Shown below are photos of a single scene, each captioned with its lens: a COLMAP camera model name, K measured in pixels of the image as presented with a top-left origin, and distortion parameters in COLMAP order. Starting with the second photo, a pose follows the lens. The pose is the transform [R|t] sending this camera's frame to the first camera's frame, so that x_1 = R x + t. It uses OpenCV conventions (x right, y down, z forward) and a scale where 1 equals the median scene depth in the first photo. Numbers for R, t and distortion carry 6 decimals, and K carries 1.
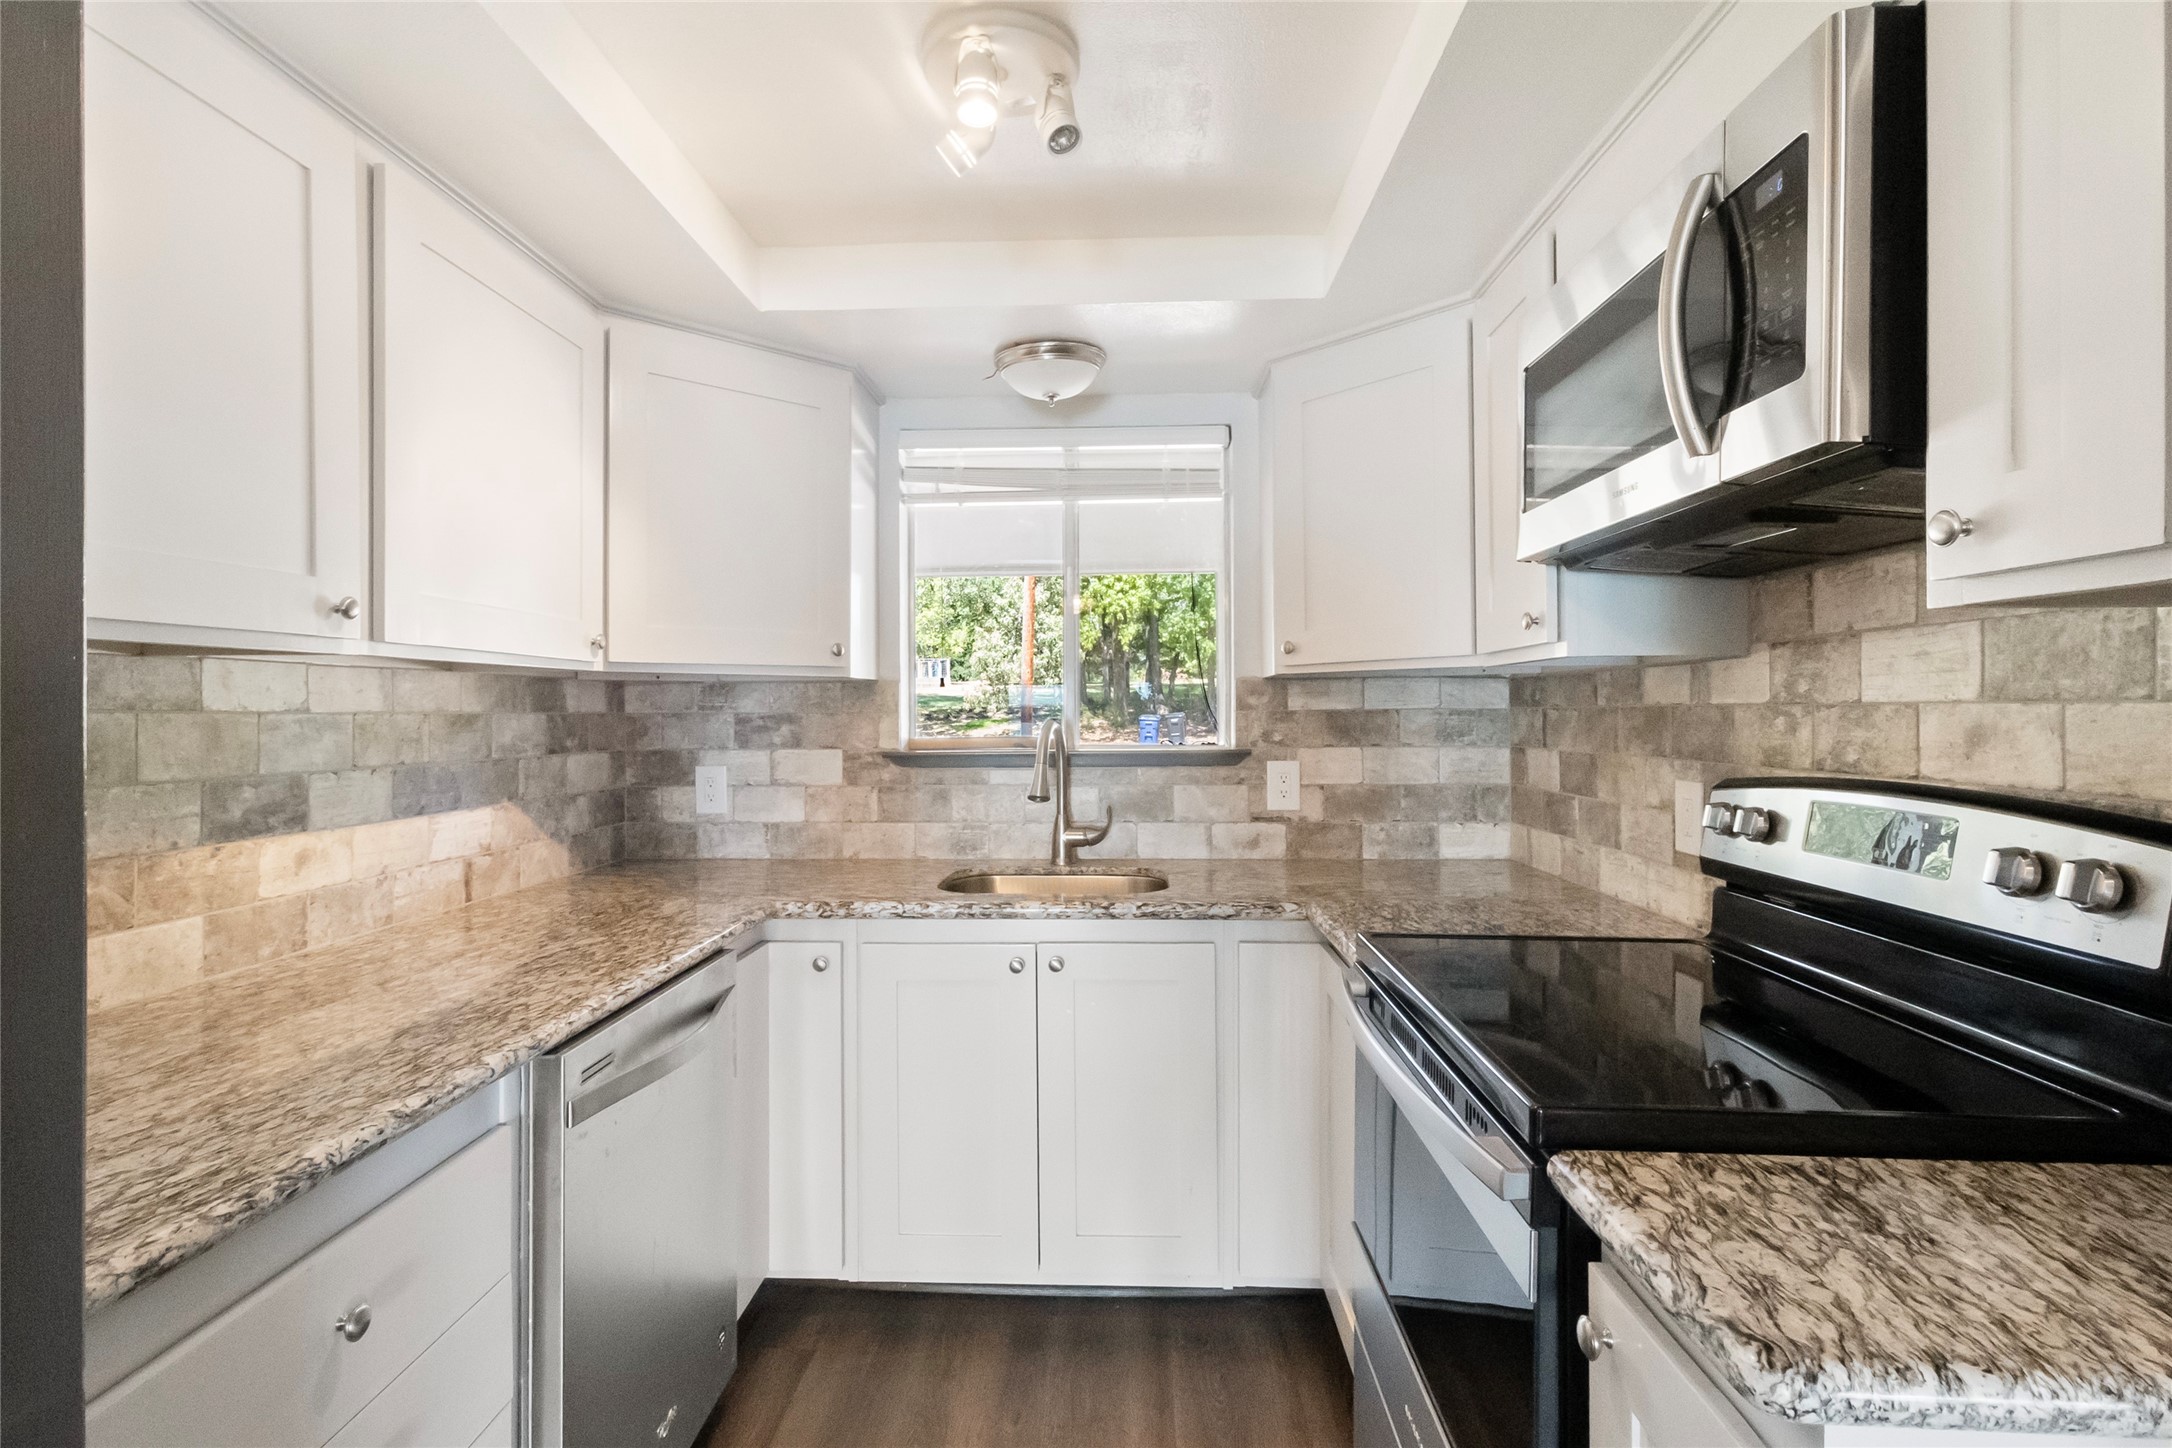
lens RADIAL K [[1035.2, 0, 1078.2], [0, 1035.2, 714.6], [0, 0, 1]] dist [0.000254, 0.000311]
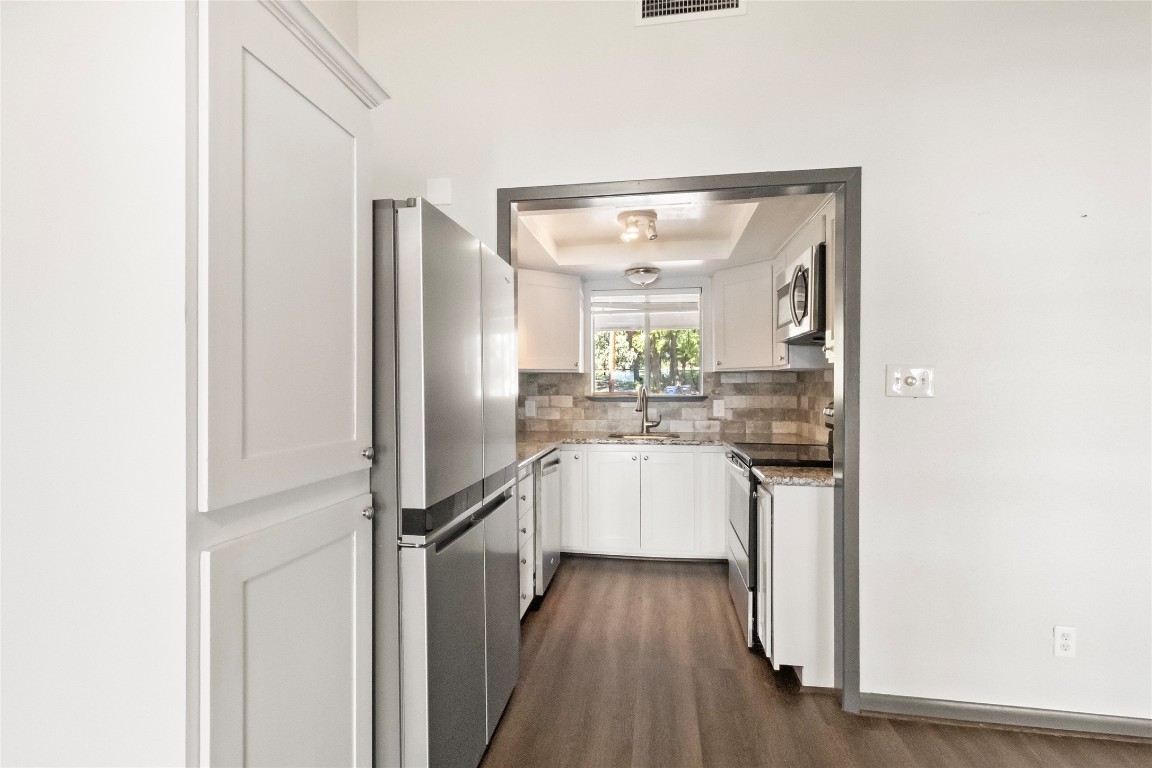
lens RADIAL K [[549.0, 0, 580.6], [0, 549.0, 388.4], [0, 0, 1]] dist [0.000254, 0.000311]
pose [[0.995522, 0.002440, -0.094494, -0.050859], [-0.001962, 0.999985, 0.005149, 0.003925], [0.094505, -0.004940, 0.995512, -0.622261]]
